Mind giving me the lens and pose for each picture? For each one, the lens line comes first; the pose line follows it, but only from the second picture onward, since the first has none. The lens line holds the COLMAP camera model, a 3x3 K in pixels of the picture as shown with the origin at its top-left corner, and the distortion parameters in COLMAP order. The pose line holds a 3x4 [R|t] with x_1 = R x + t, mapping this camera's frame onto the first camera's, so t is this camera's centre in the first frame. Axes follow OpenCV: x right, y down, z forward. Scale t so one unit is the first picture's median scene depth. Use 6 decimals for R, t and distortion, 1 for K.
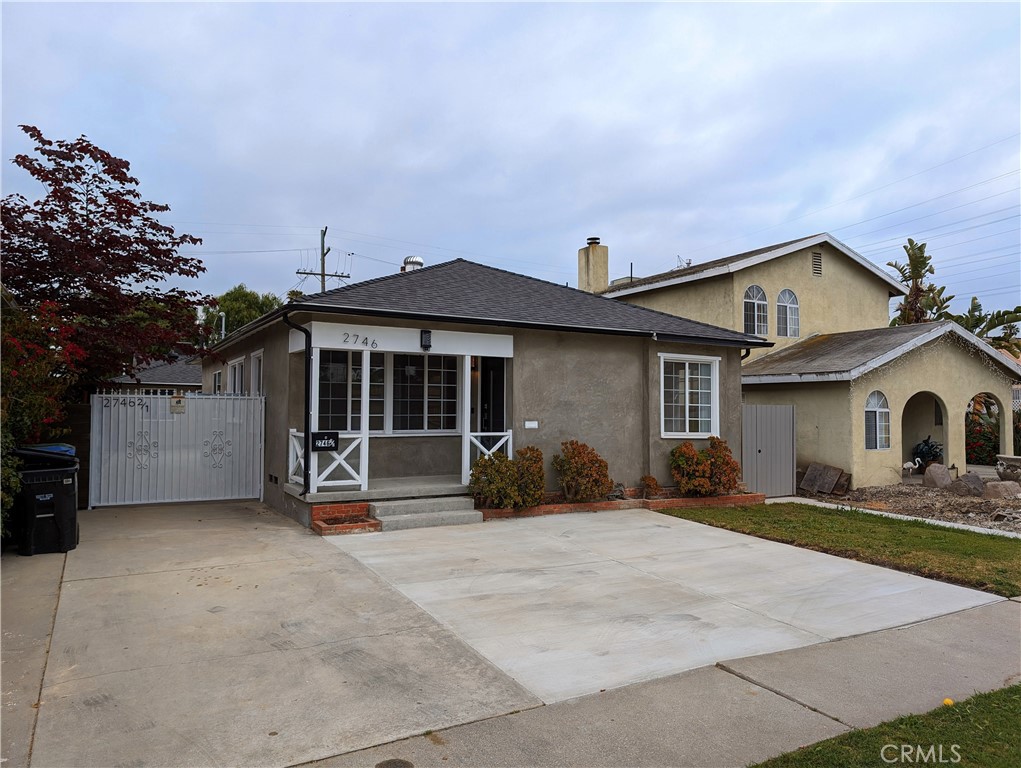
lens RADIAL K [[709.7, 0, 510.5], [0, 709.7, 384.0], [0, 0, 1]] dist [0.017685, -0.006499]
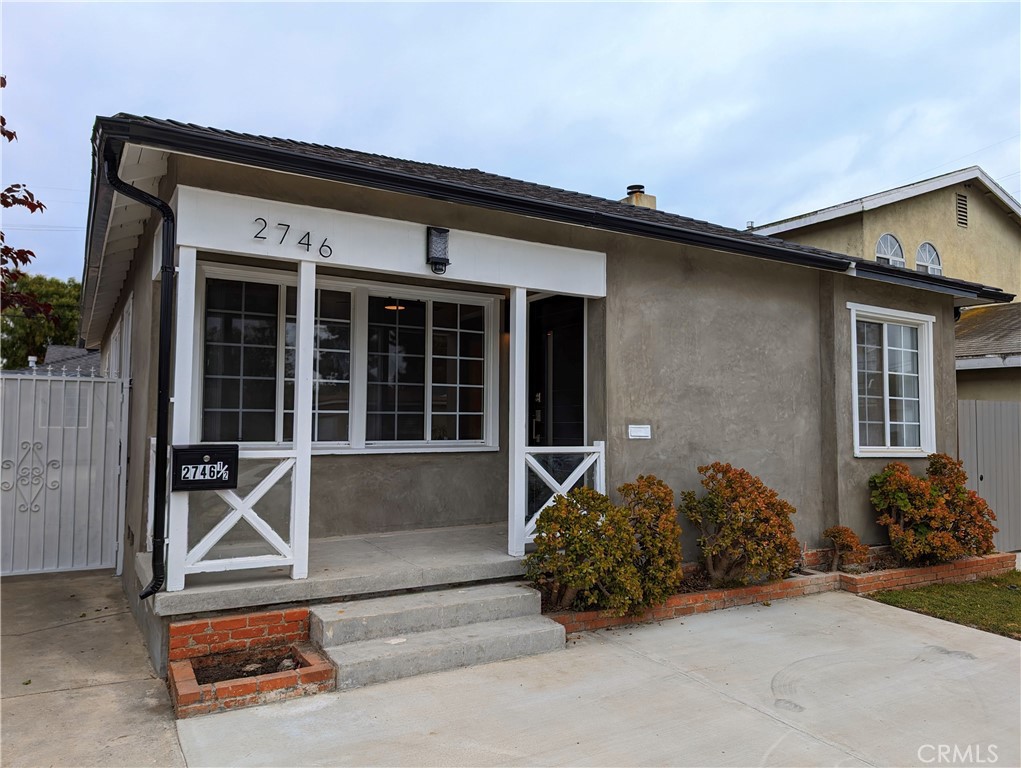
lens RADIAL K [[722.2, 0, 497.8], [0, 722.2, 386.0], [0, 0, 1]] dist [-0.004806, -0.002227]
pose [[0.999878, 0.003881, 0.015105, -0.084055], [-0.003709, 0.999928, -0.011410, 0.032817], [-0.015148, 0.011353, 0.999821, 0.510894]]
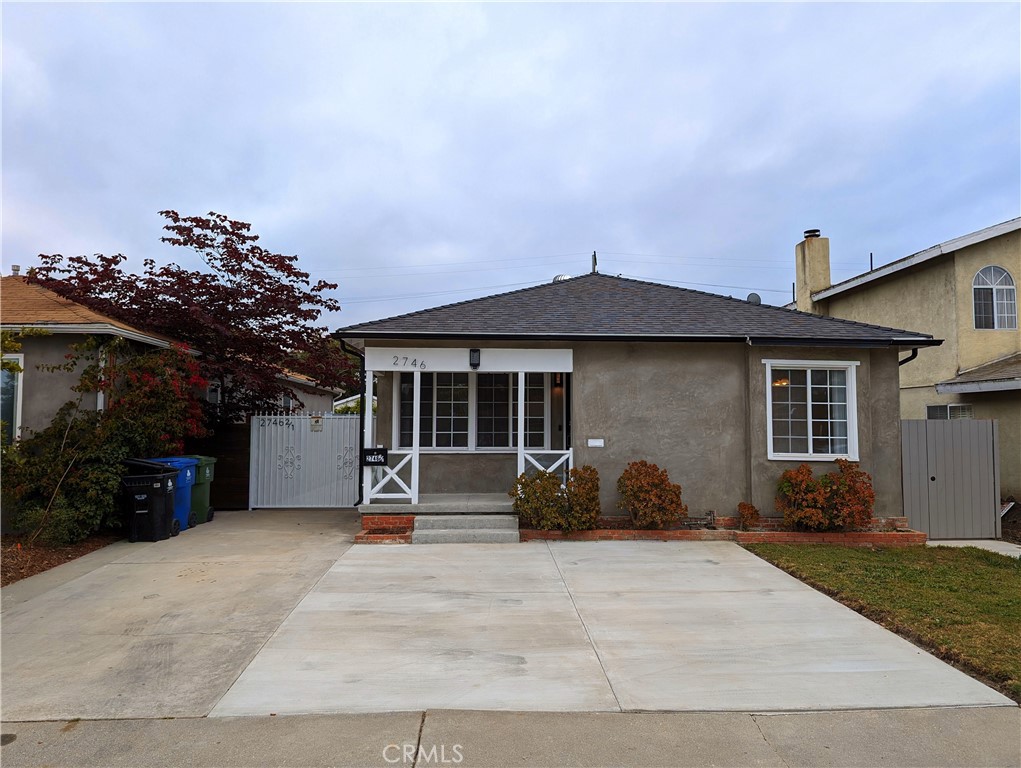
lens RADIAL K [[709.7, 0, 510.5], [0, 709.7, 384.0], [0, 0, 1]] dist [0.017685, -0.006499]
pose [[0.892616, -0.031073, -0.449745, 0.371105], [0.019675, 0.999356, -0.029997, 0.005800], [0.450388, 0.017927, 0.892653, 0.112976]]
